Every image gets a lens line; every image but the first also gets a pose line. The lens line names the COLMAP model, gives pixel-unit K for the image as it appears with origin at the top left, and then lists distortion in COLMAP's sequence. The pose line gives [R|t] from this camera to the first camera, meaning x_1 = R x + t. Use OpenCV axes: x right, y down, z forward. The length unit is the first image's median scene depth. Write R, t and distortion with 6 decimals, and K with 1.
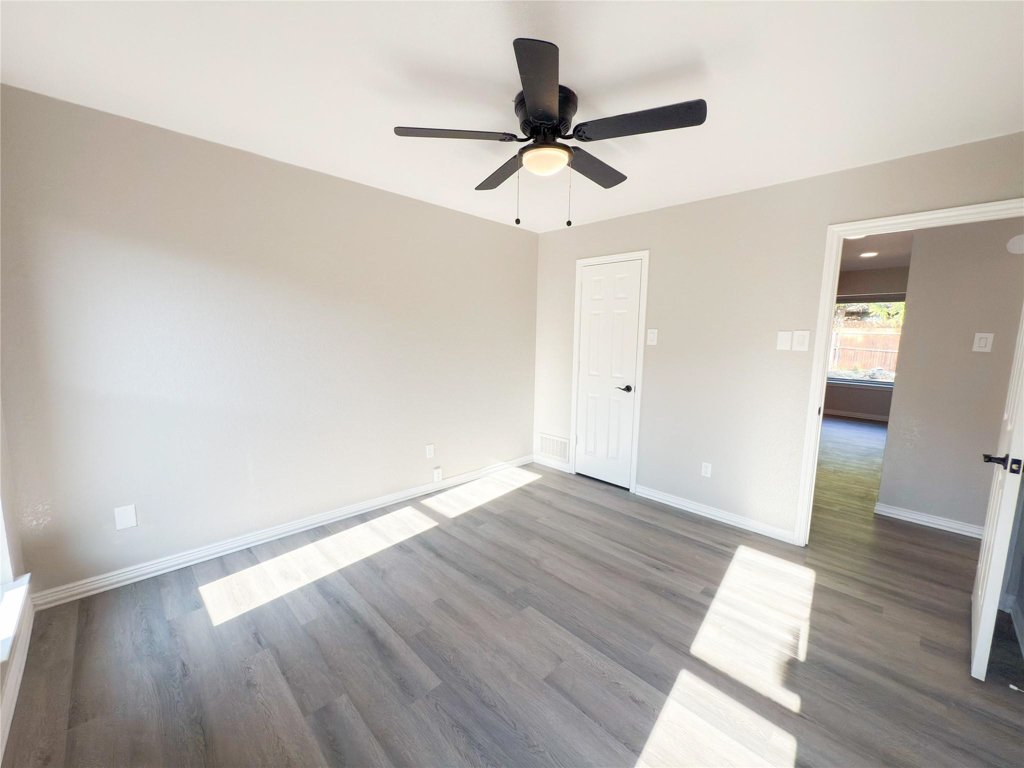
lens RADIAL K [[412.5, 0, 510.7], [0, 412.5, 384.5], [0, 0, 1]] dist [0.004670, -0.000391]
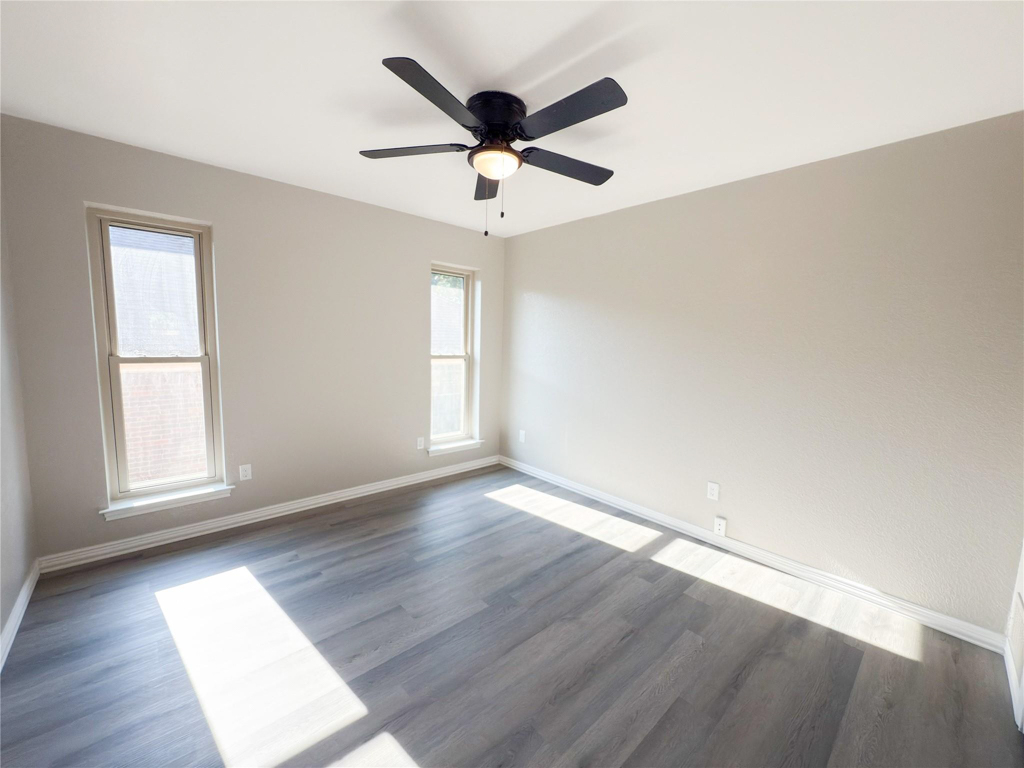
lens RADIAL K [[412.5, 0, 514.1], [0, 412.5, 388.5], [0, 0, 1]] dist [0.004670, -0.000391]
pose [[-0.047565, 0.099882, -0.993862, 0.760015], [-0.151965, 0.982682, 0.106032, -0.077815], [0.987241, 0.156075, -0.031563, 0.774349]]
